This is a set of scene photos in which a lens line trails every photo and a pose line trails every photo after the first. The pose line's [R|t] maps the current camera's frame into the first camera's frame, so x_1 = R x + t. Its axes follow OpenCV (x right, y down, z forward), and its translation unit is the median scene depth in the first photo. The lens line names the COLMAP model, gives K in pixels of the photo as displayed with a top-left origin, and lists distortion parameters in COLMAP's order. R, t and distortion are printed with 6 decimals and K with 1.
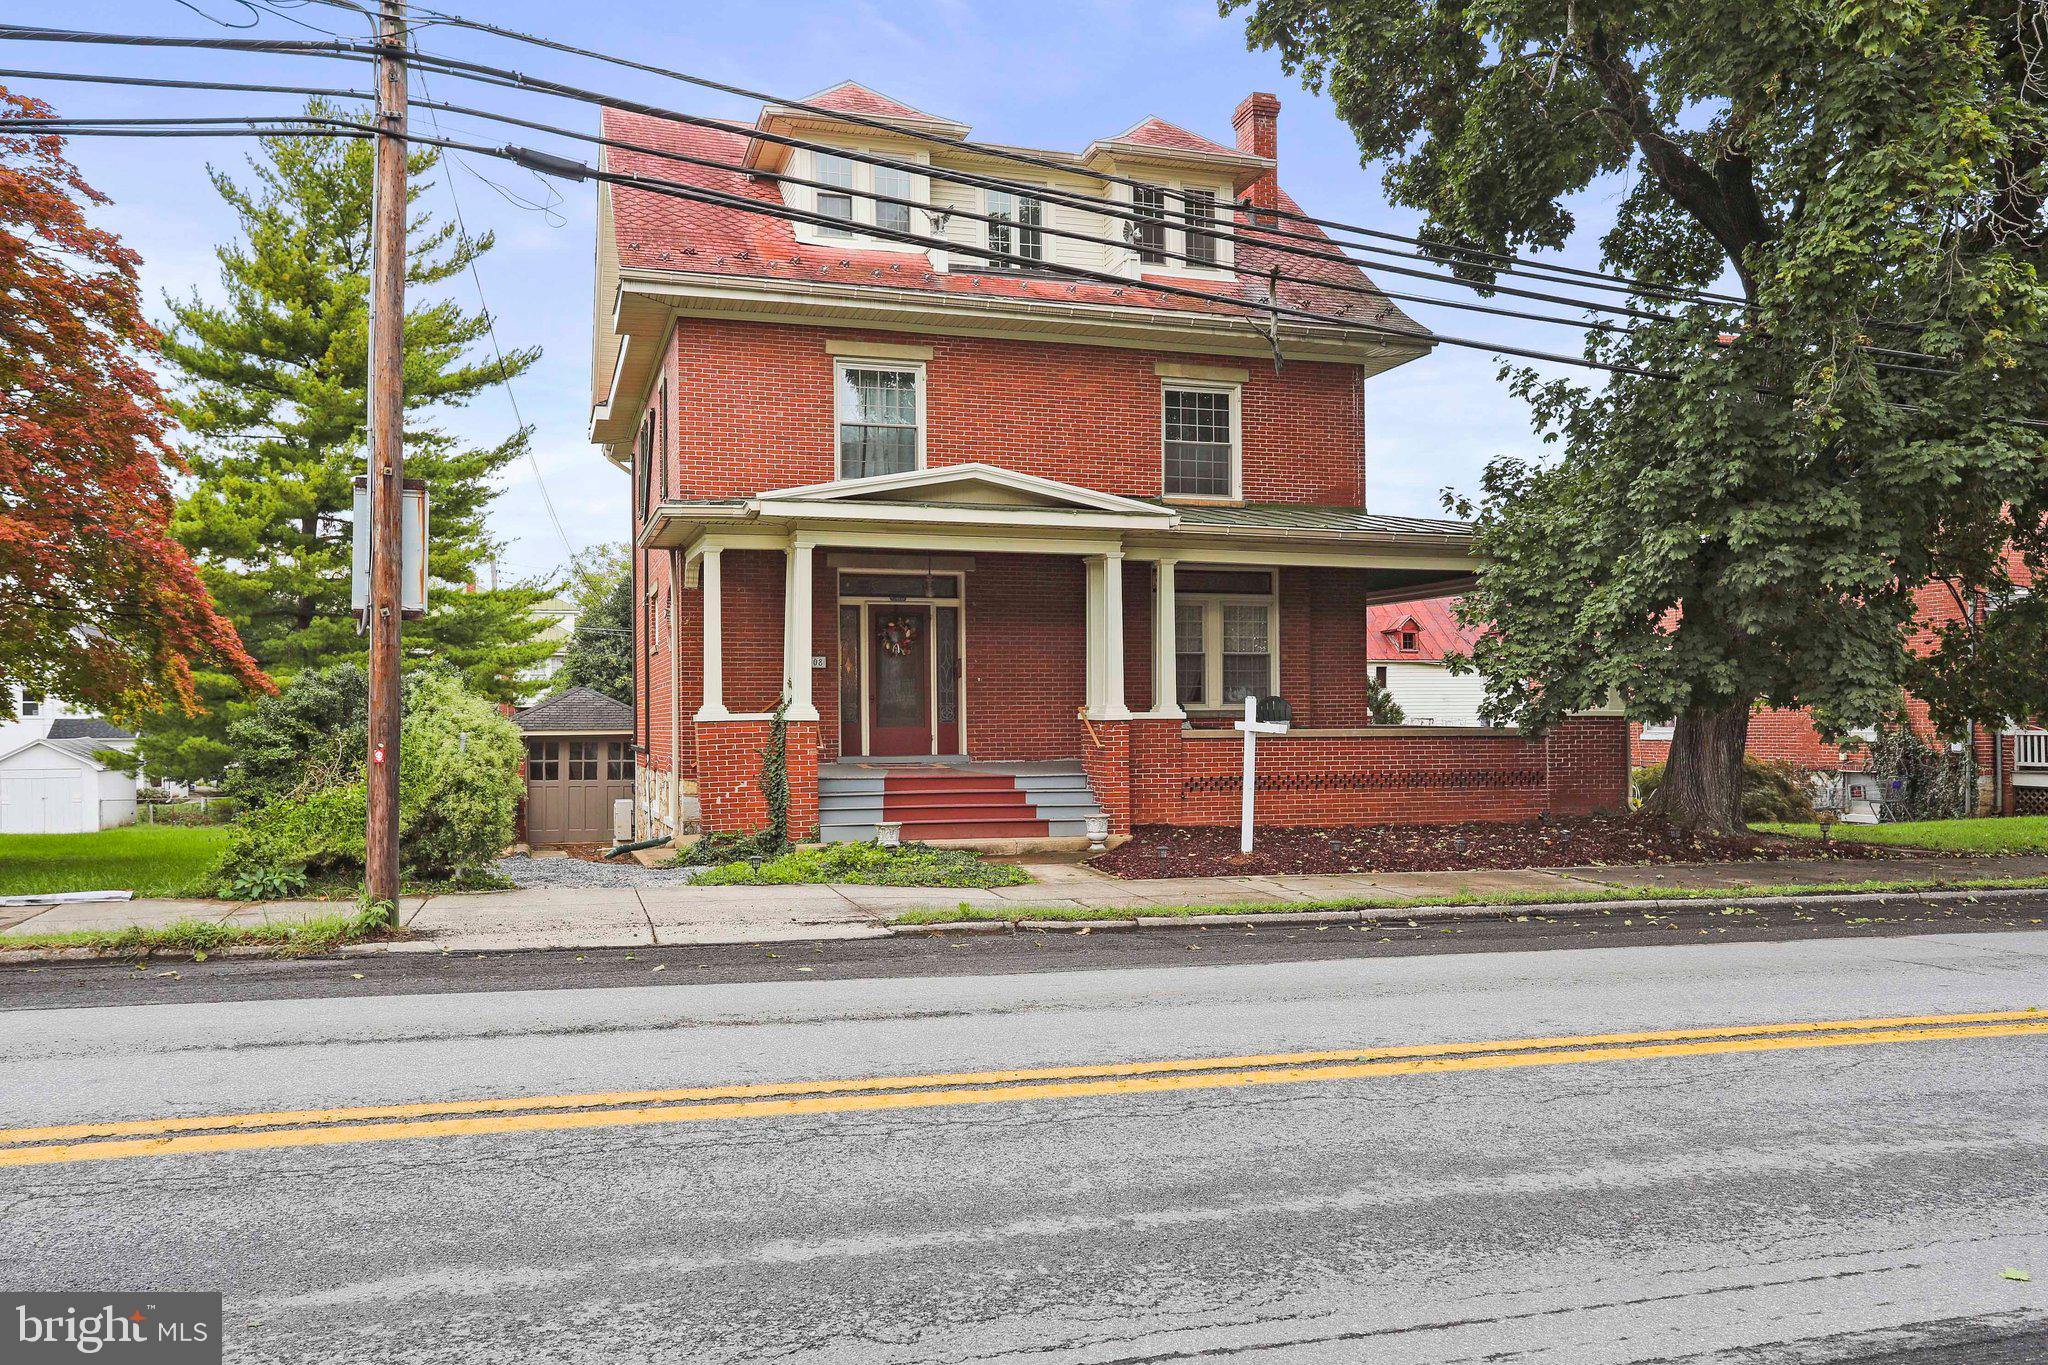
lens RADIAL K [[1617.9, 0, 1048.8], [0, 1617.9, 741.2], [0, 0, 1]] dist [-0.007524, 0.019914]
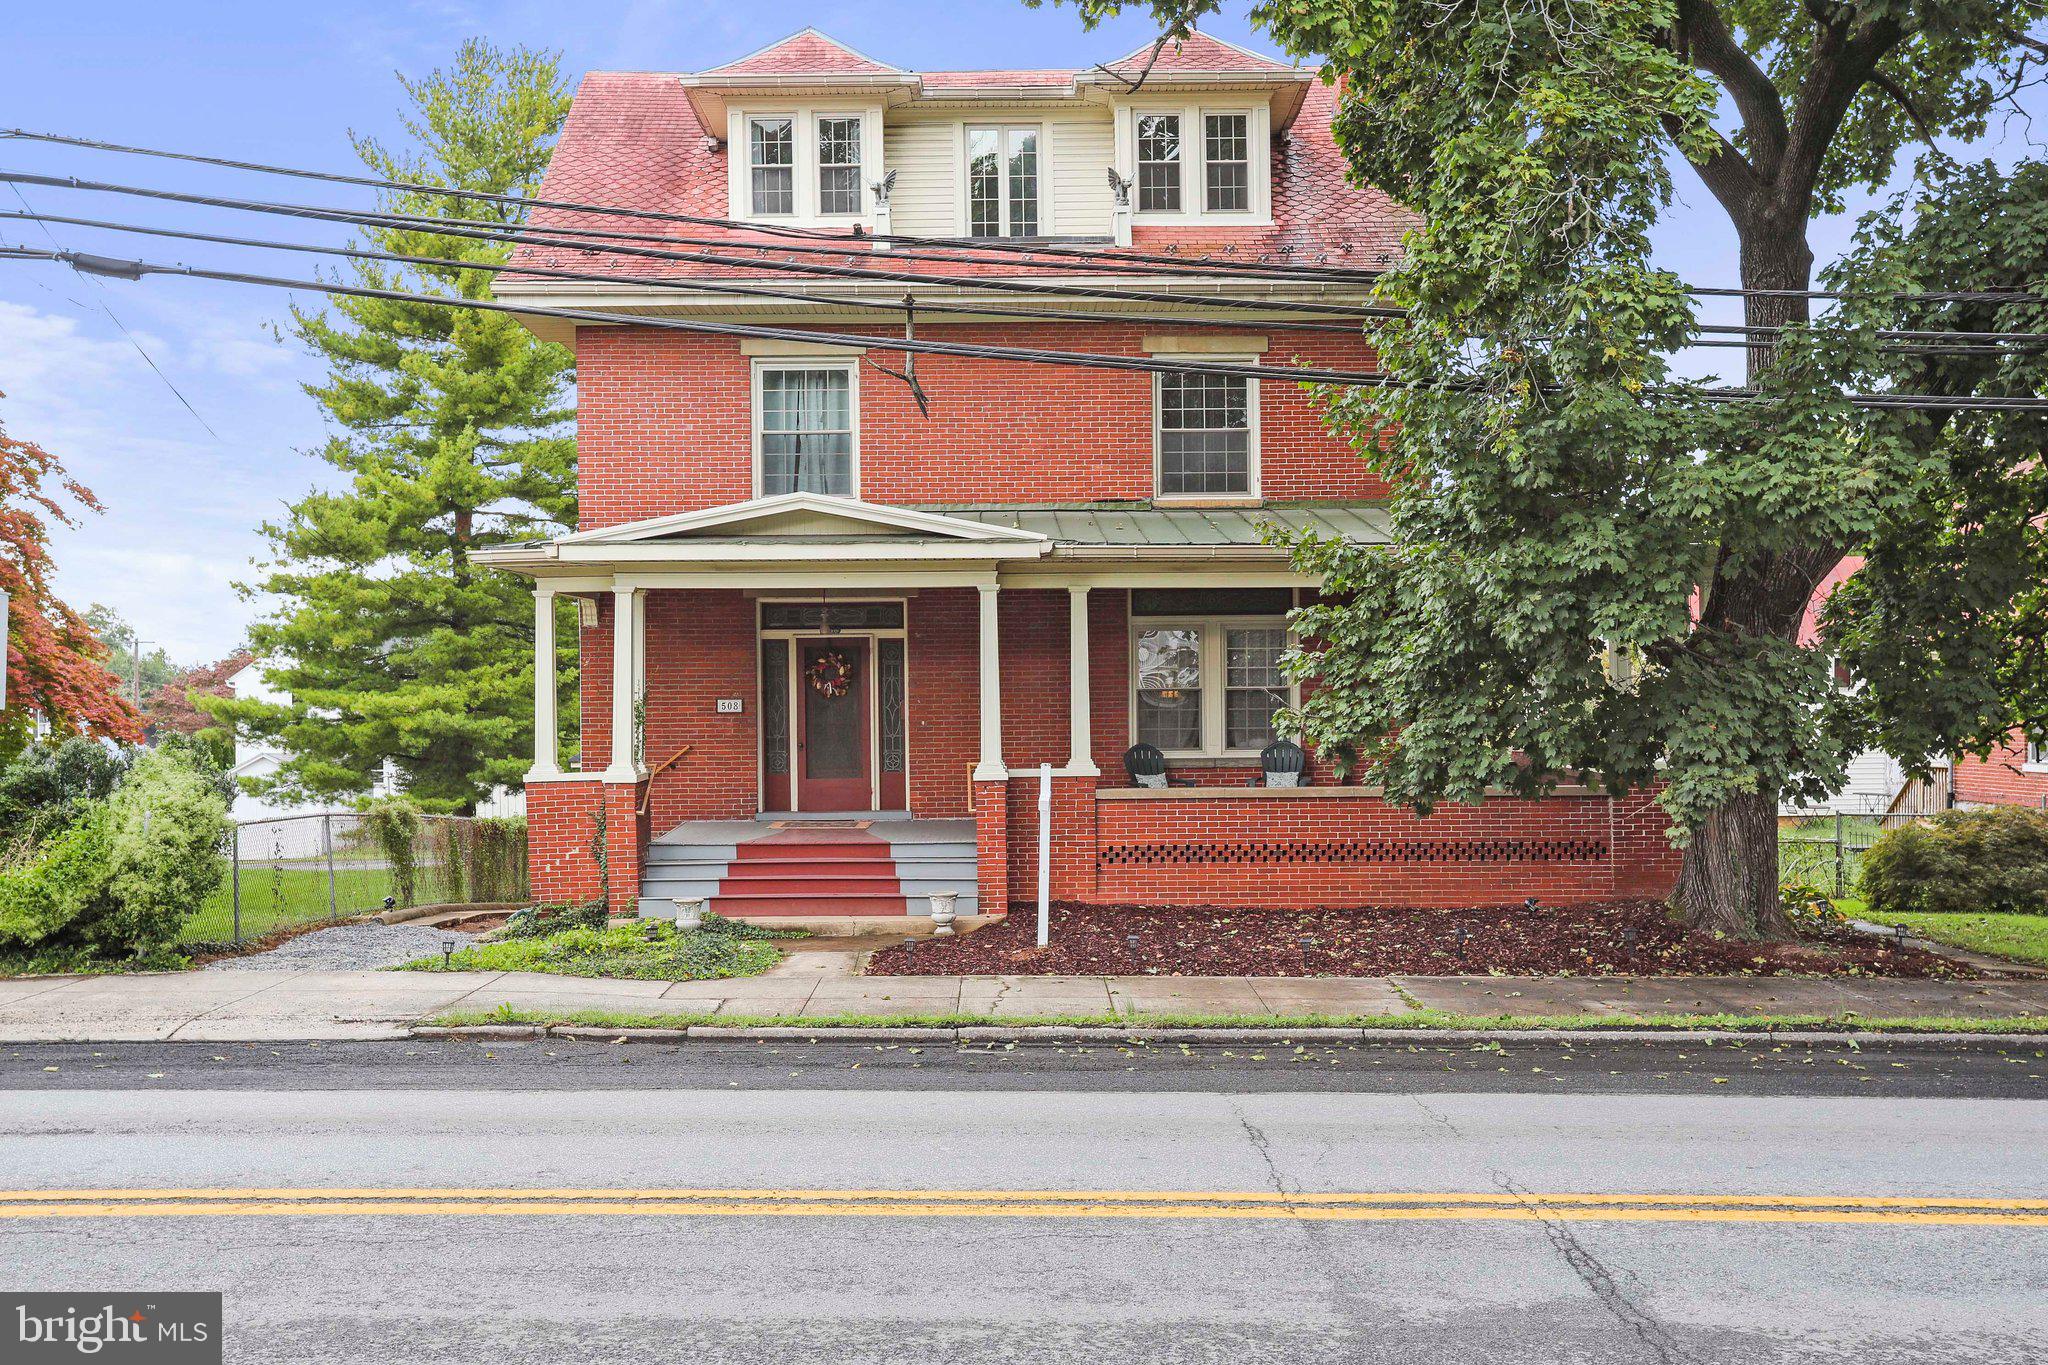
lens RADIAL K [[2151.5, 0, 1019.2], [0, 2151.5, 694.6], [0, 0, 1]] dist [0.076579, 0.000000]
pose [[0.951658, -0.004869, -0.307122, 0.448716], [0.000160, 0.999882, -0.015357, -0.045130], [0.307161, 0.014566, 0.951546, -0.086178]]
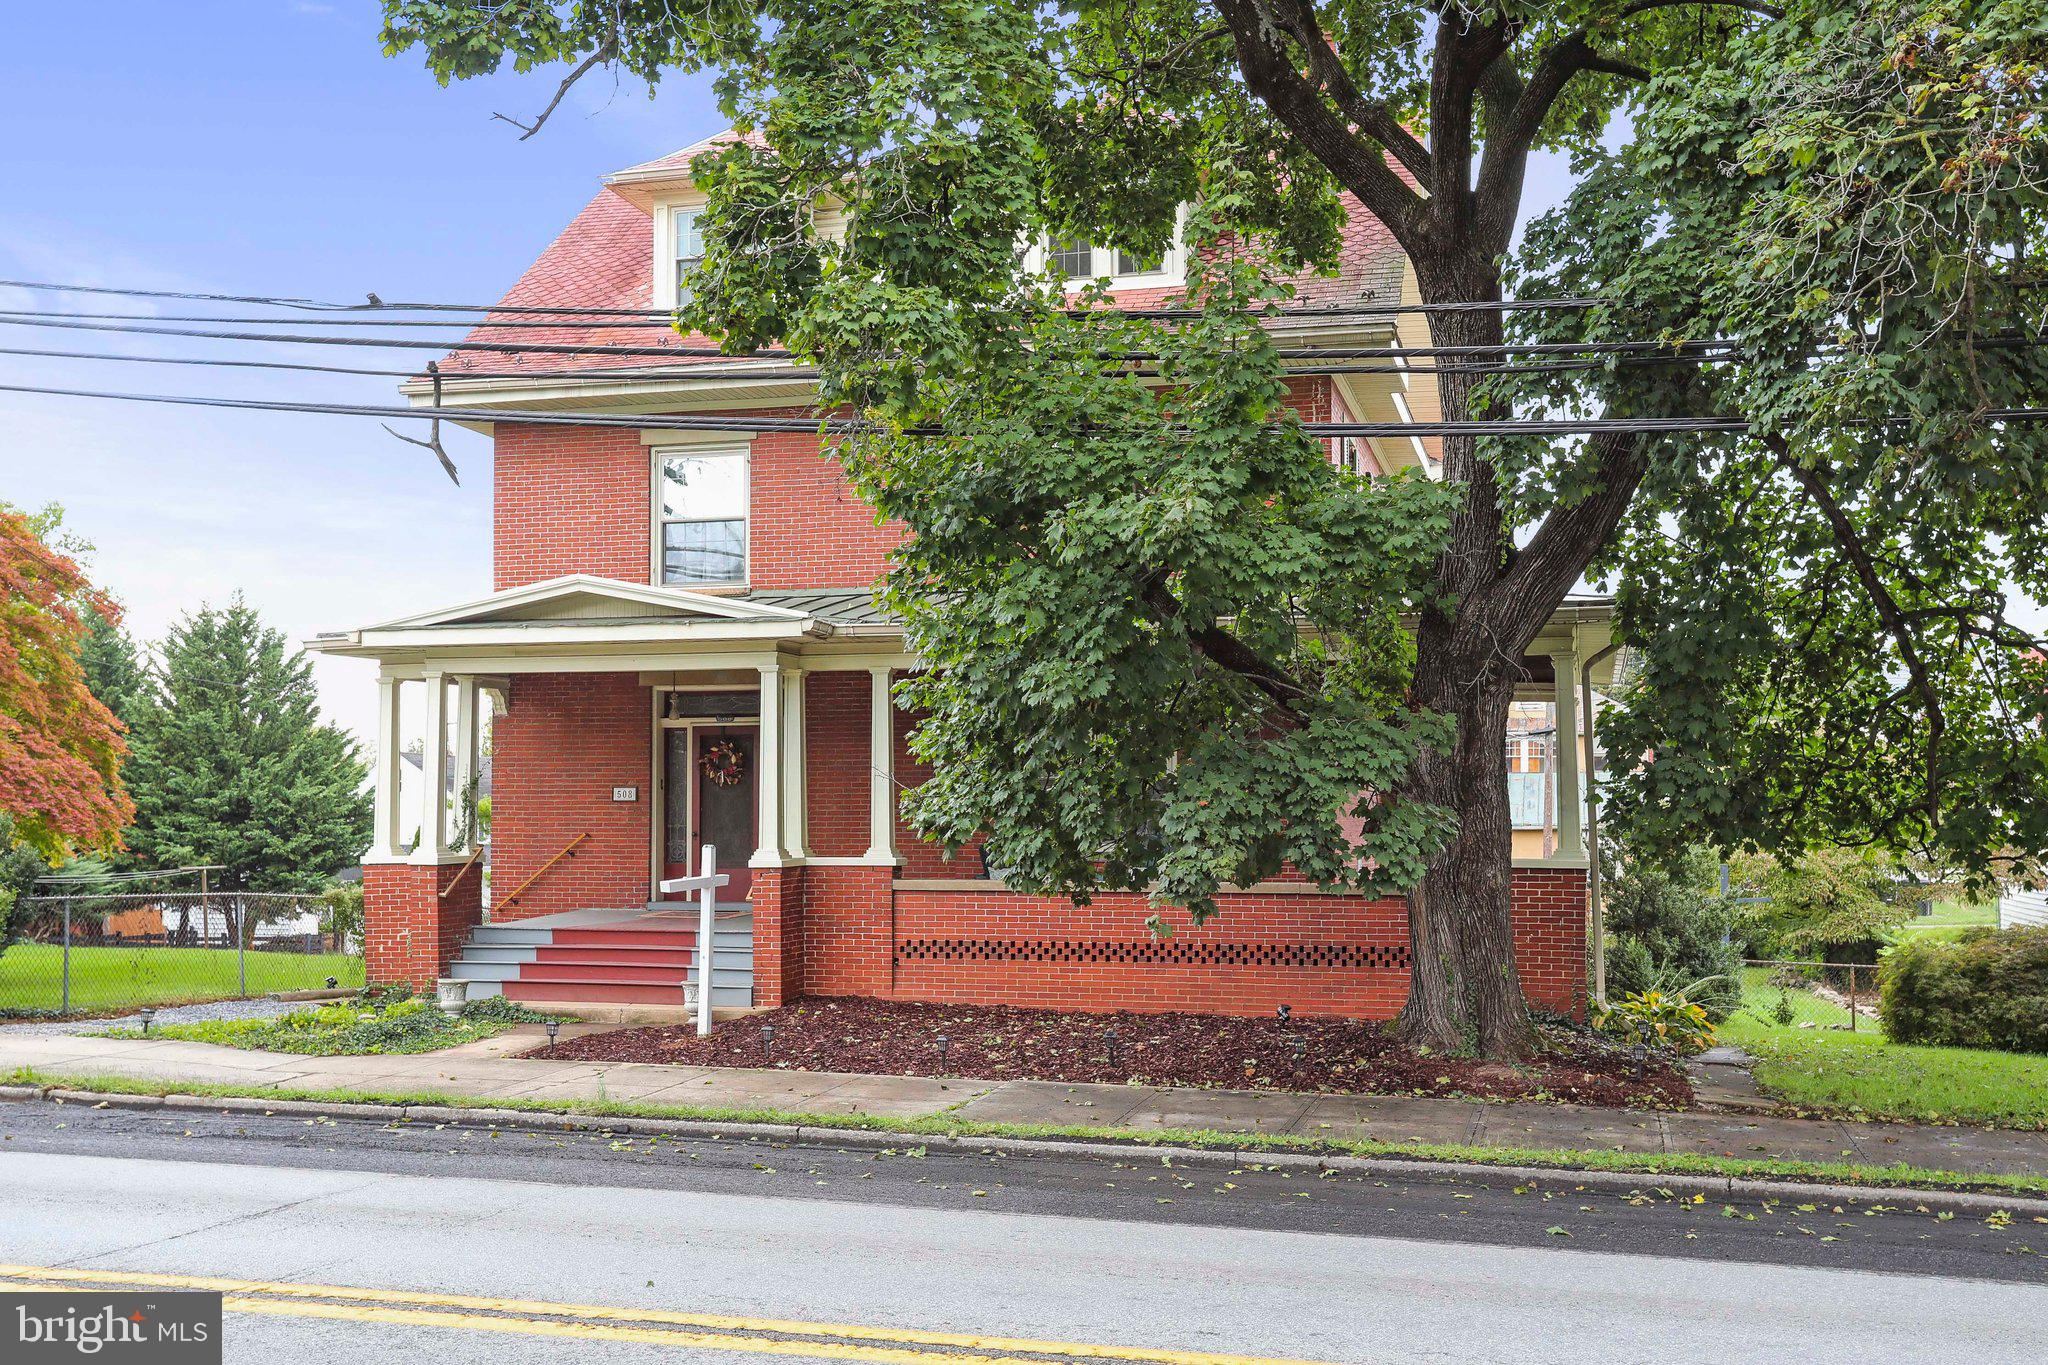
lens RADIAL K [[2151.5, 0, 953.8], [0, 2151.5, 798.9], [0, 0, 1]] dist [0.076579, 0.000000]
pose [[0.815060, -0.003424, -0.579366, 0.836622], [-0.011356, 0.999696, -0.021884, -0.027738], [0.579265, 0.024416, 0.814774, 0.175886]]
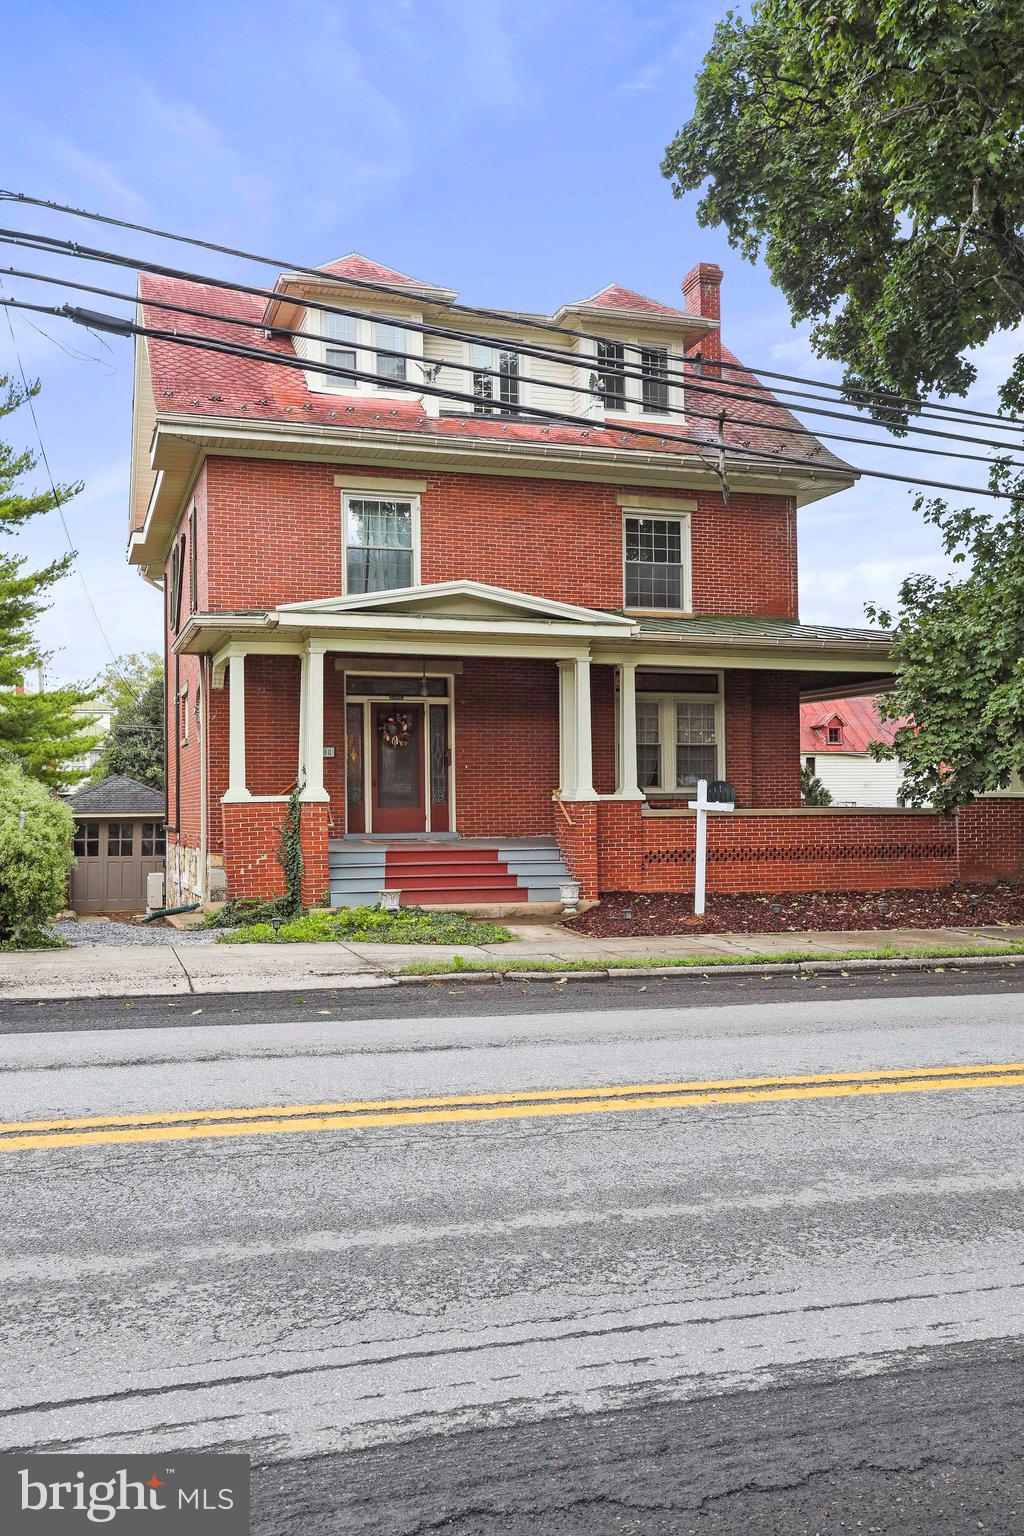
lens RADIAL K [[1403.1, 0, 531.1], [0, 1403.1, 794.5], [0, 0, 1]] dist [0.020360, 0.020685]
pose [[0.999969, -0.002430, 0.007510, -0.005468], [0.002590, 0.999770, -0.021284, 0.003857], [-0.007456, 0.021303, 0.999745, -0.005927]]
